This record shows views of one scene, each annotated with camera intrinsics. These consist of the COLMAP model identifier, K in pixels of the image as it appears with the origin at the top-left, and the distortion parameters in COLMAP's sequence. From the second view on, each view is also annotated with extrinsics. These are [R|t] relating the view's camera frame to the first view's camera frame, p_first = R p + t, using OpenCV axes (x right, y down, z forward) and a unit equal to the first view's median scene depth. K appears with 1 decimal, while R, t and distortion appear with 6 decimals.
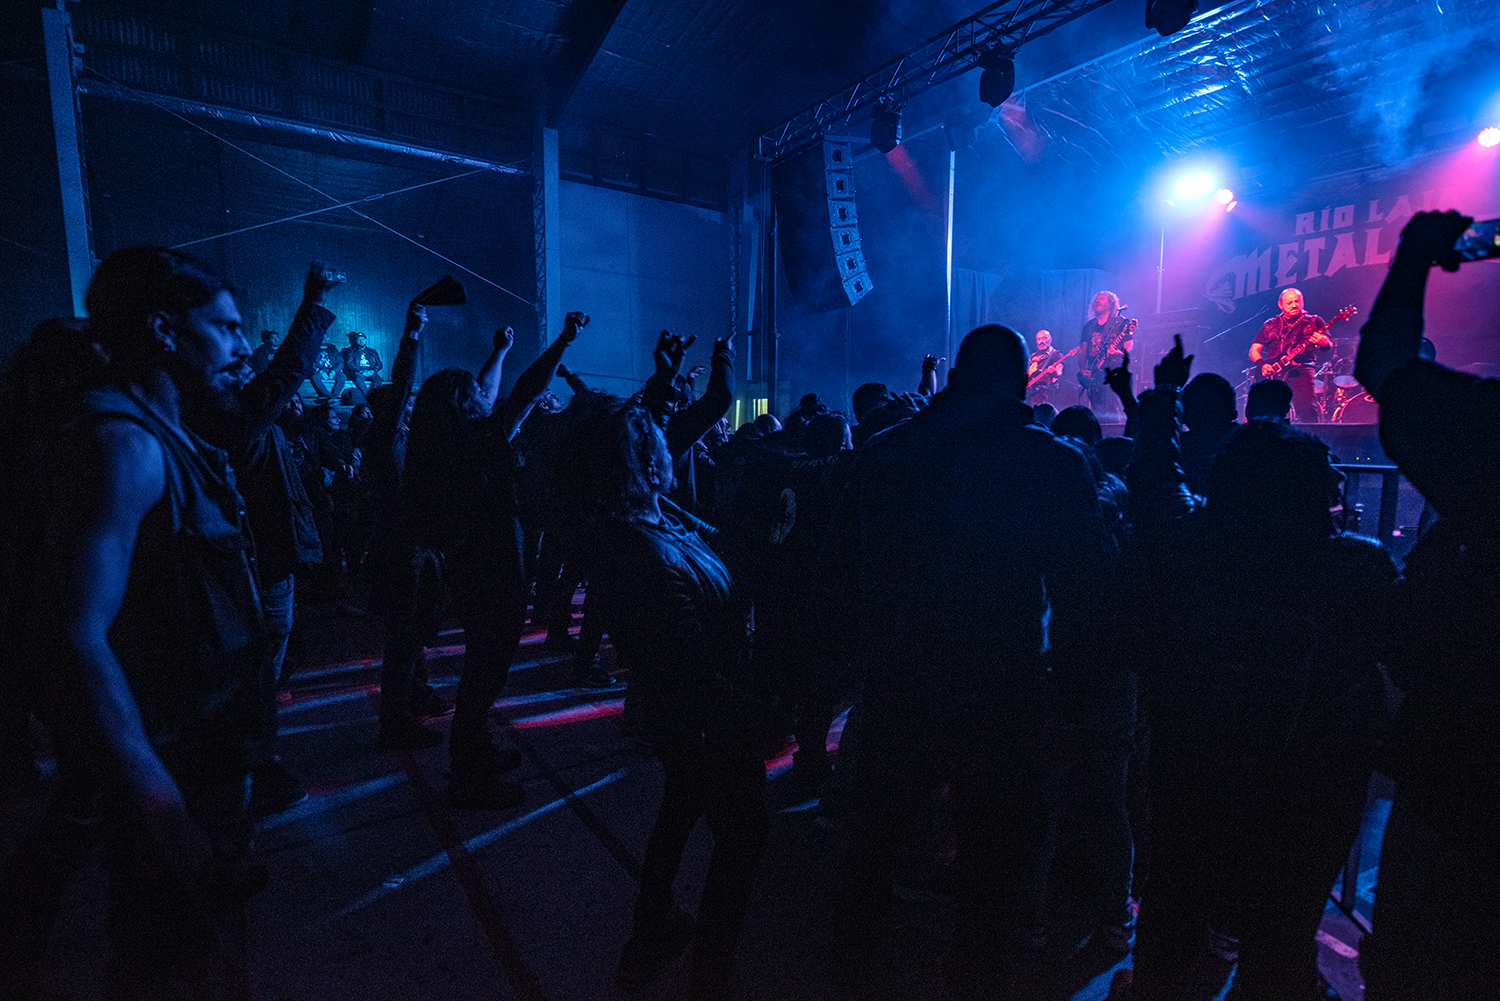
lens RADIAL K [[720.4, 0, 750.0], [0, 720.4, 500.5], [0, 0, 1]] dist [-0.000194, -0.000018]
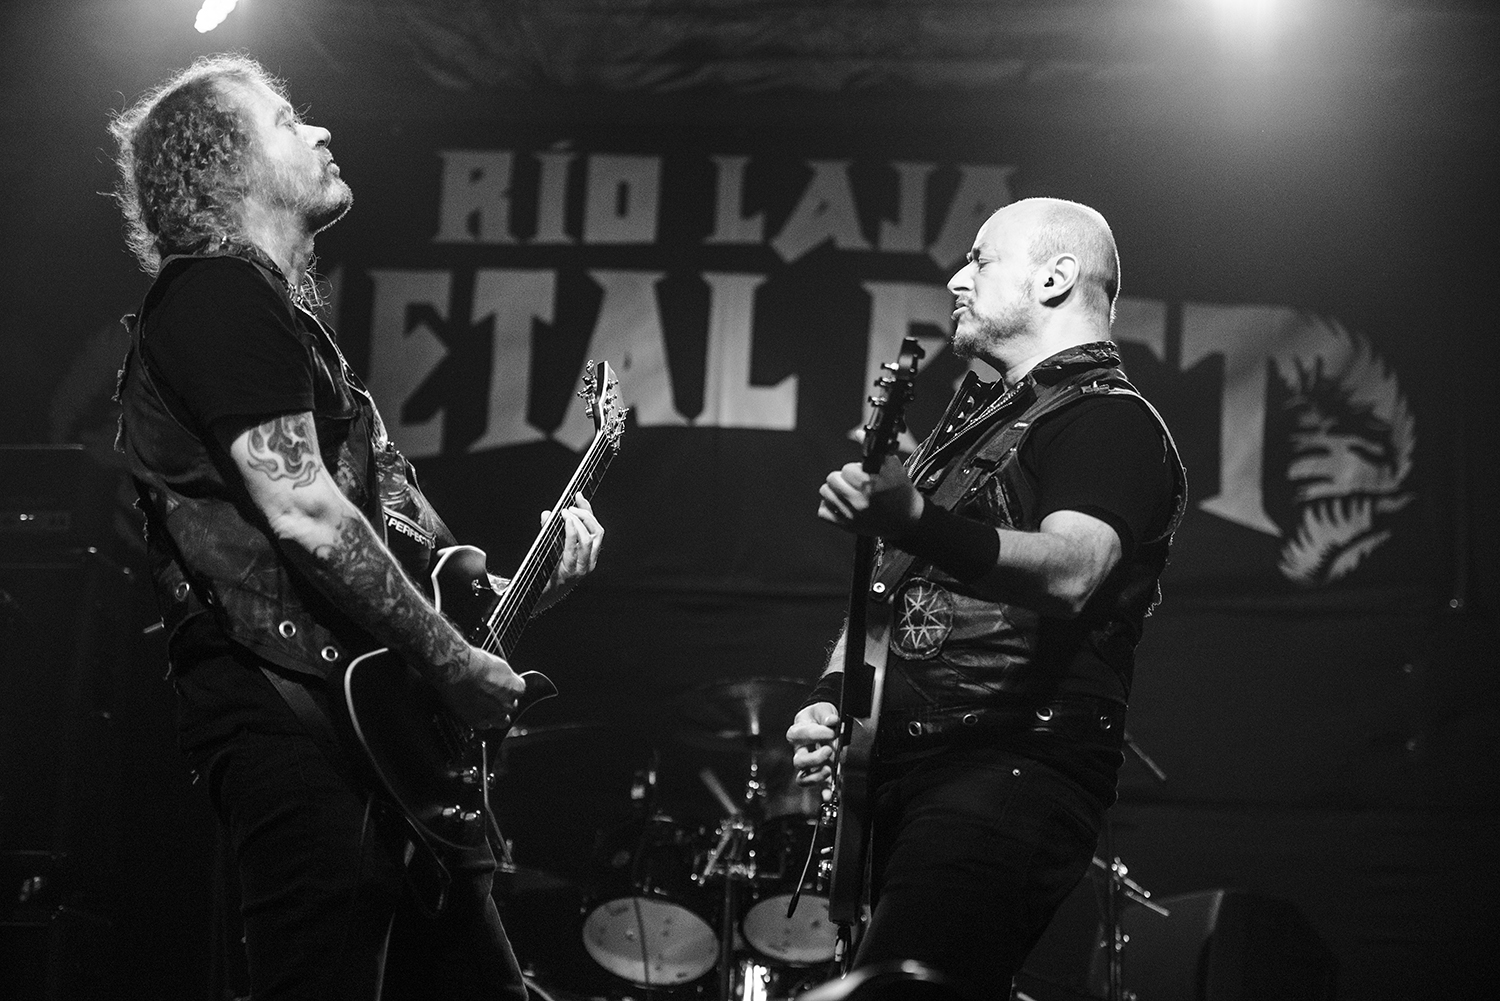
lens RADIAL K [[3074.0, 0, 750.0], [0, 3074.0, 500.5], [0, 0, 1]] dist [-0.071473, -0.058129]
pose [[0.660698, 0.198395, 0.723960, 0.193270], [0.029162, 0.956929, -0.288852, -0.037511], [-0.750085, 0.211956, 0.626455, 0.402239]]
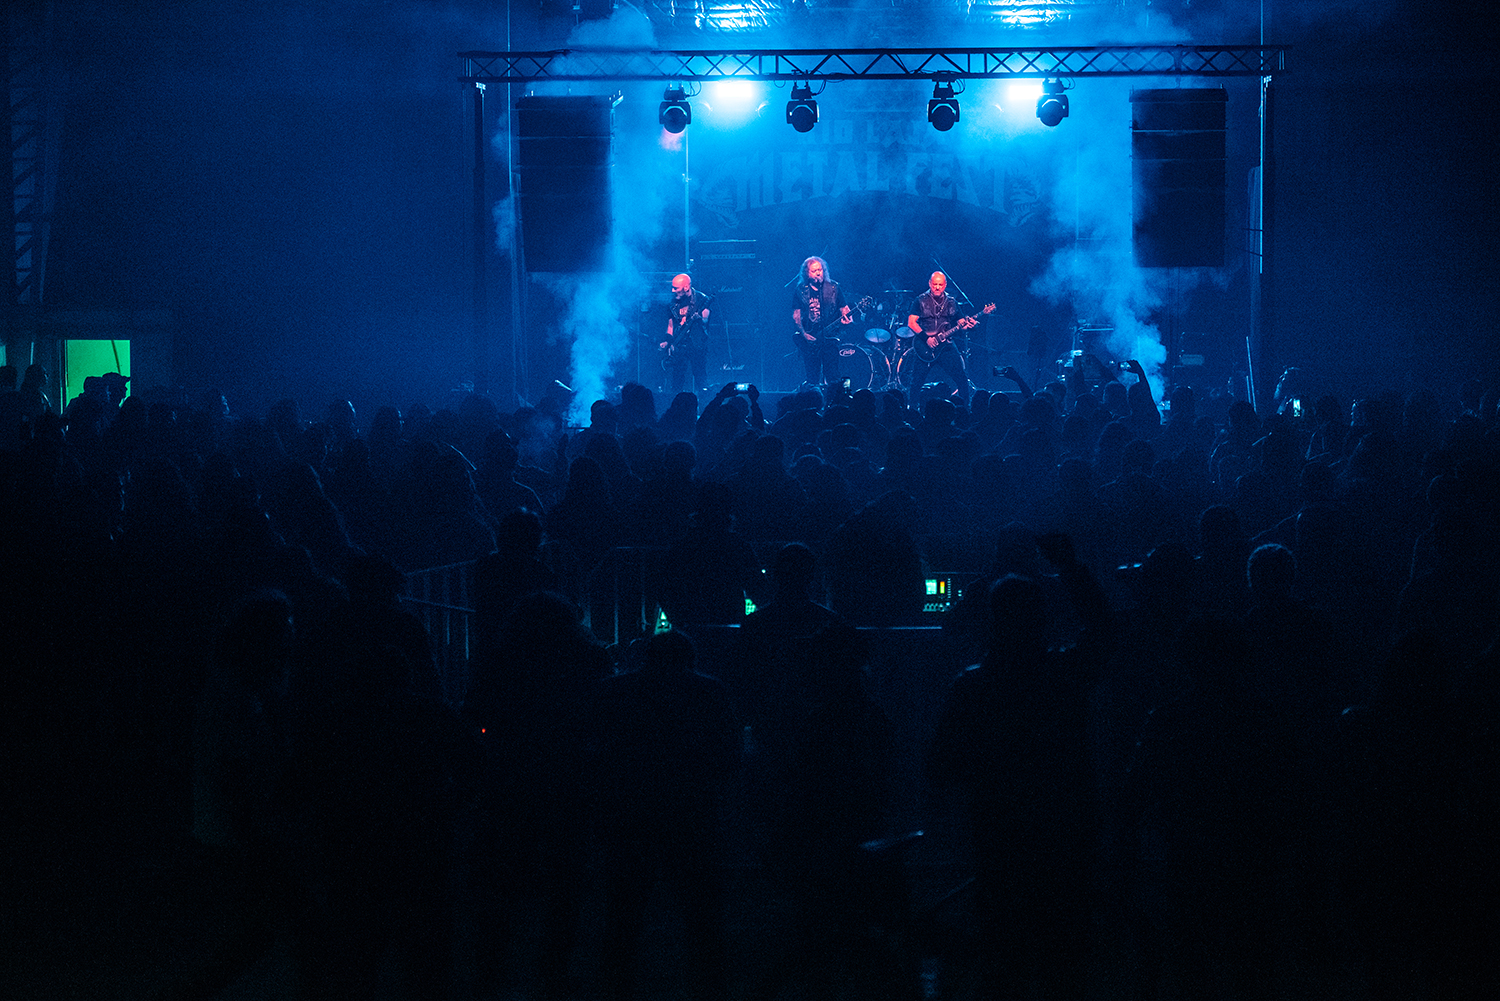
lens RADIAL K [[3074.0, 0, 750.0], [0, 3074.0, 500.5], [0, 0, 1]] dist [-0.071473, -0.058129]
pose [[0.653078, -0.055453, 0.755257, -1.993532], [0.082566, 0.996584, 0.001776, 0.028488], [-0.752776, 0.061199, 0.655426, -1.260379]]
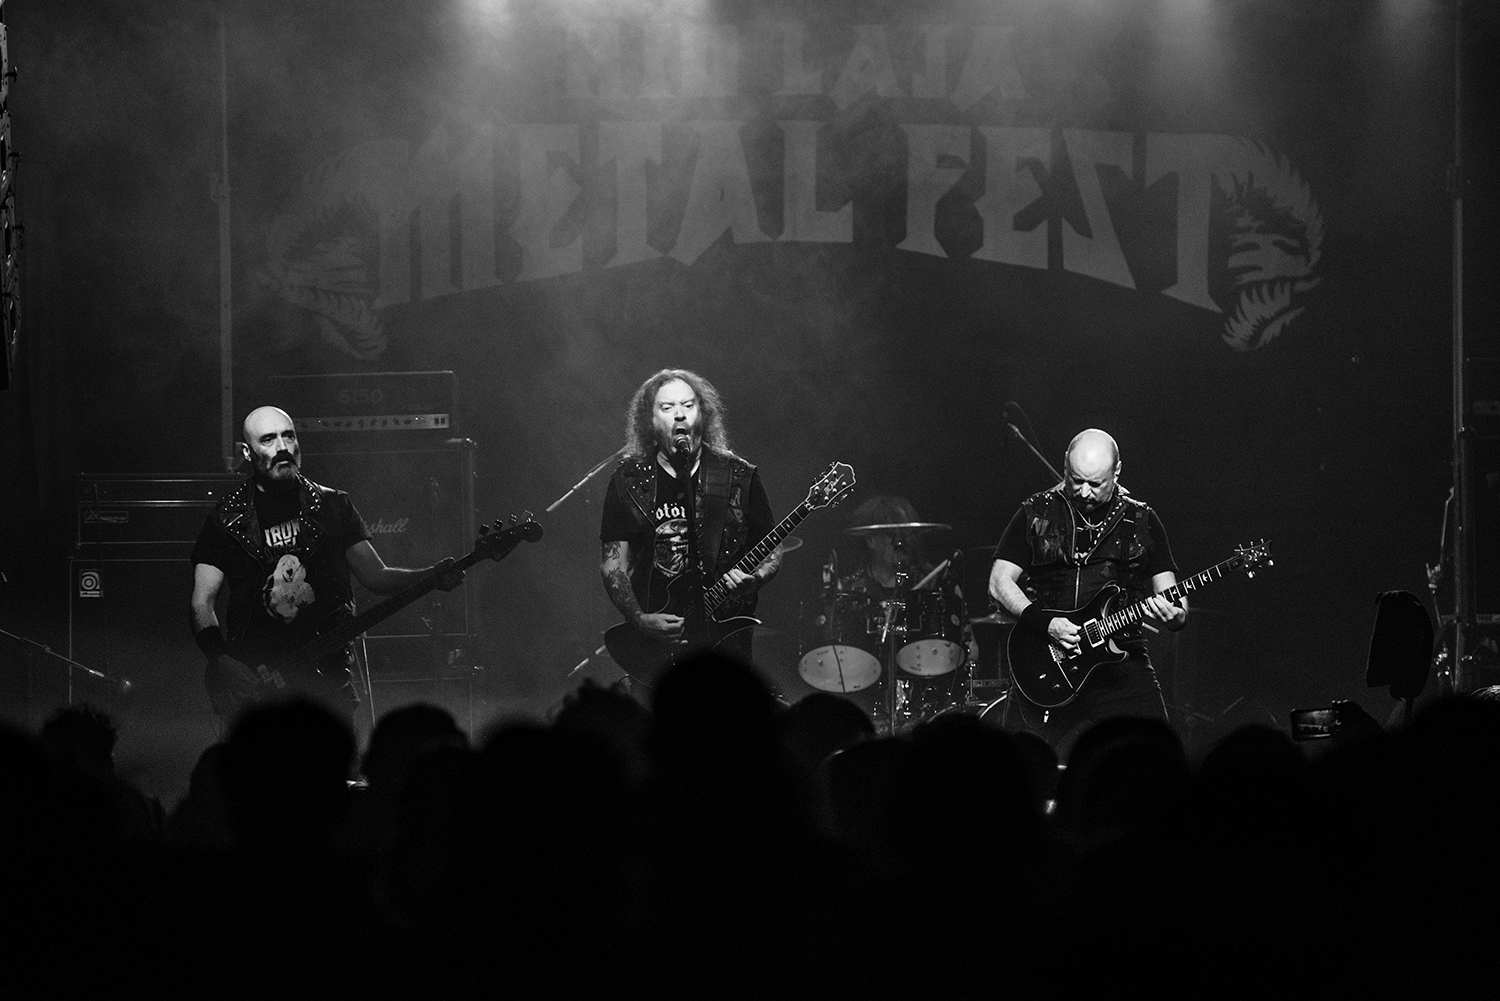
lens RADIAL K [[7004.8, 0, 750.0], [0, 7004.8, 500.5], [0, 0, 1]] dist [1.056246, 2.293422]
pose [[0.601741, 0.030372, 0.798114, -1.299894], [0.088563, 0.990577, -0.104468, 0.058514], [-0.793766, 0.133547, 0.593381, -0.587822]]
